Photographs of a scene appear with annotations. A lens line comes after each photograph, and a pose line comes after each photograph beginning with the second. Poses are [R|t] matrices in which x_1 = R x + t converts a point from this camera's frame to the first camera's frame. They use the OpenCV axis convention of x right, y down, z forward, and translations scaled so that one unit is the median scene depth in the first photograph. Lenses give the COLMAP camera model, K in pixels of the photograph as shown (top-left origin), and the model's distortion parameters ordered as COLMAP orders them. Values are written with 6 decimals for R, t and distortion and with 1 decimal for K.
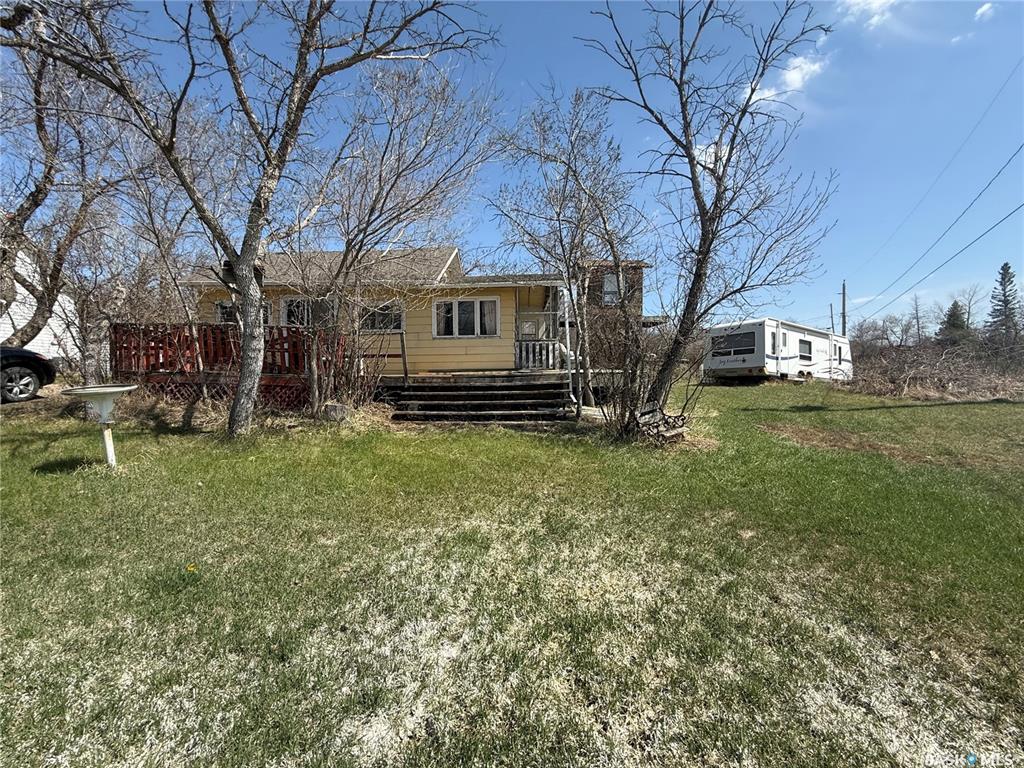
lens RADIAL K [[405.2, 0, 511.7], [0, 405.2, 384.1], [0, 0, 1]] dist [-0.000913, 0.000365]
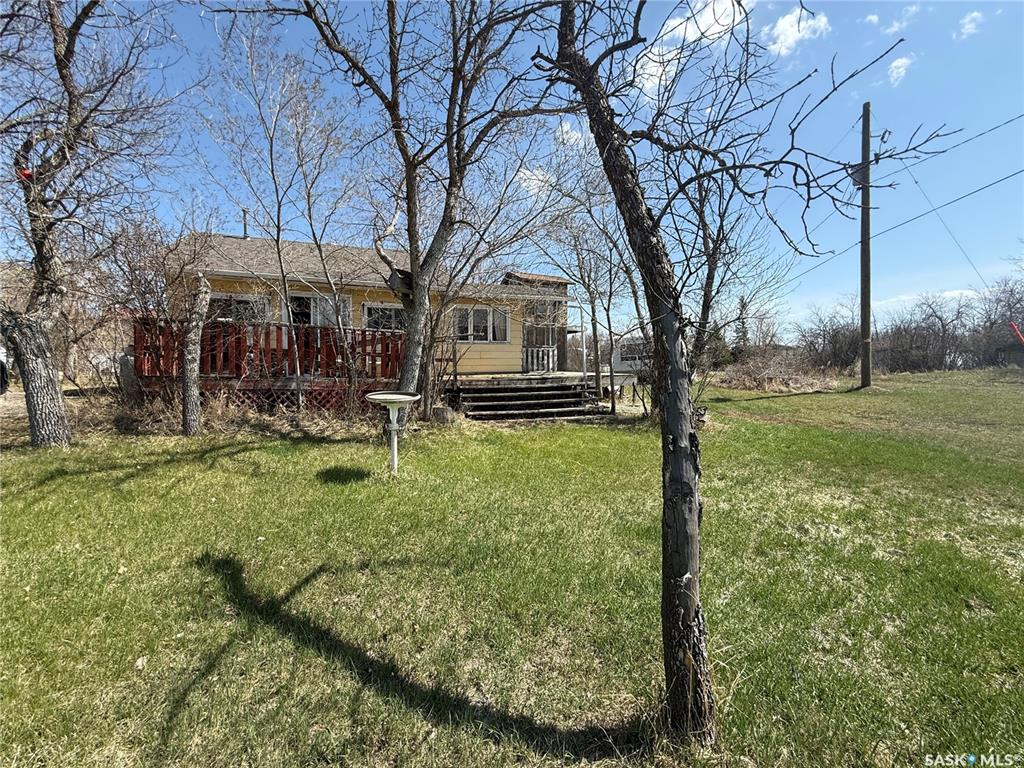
lens RADIAL K [[405.2, 0, 510.9], [0, 405.2, 383.1], [0, 0, 1]] dist [-0.000913, 0.000365]
pose [[0.926803, -0.010975, 0.375387, -0.456962], [0.012977, 0.999912, -0.002806, -0.004343], [-0.375323, 0.007472, 0.926864, -0.026248]]
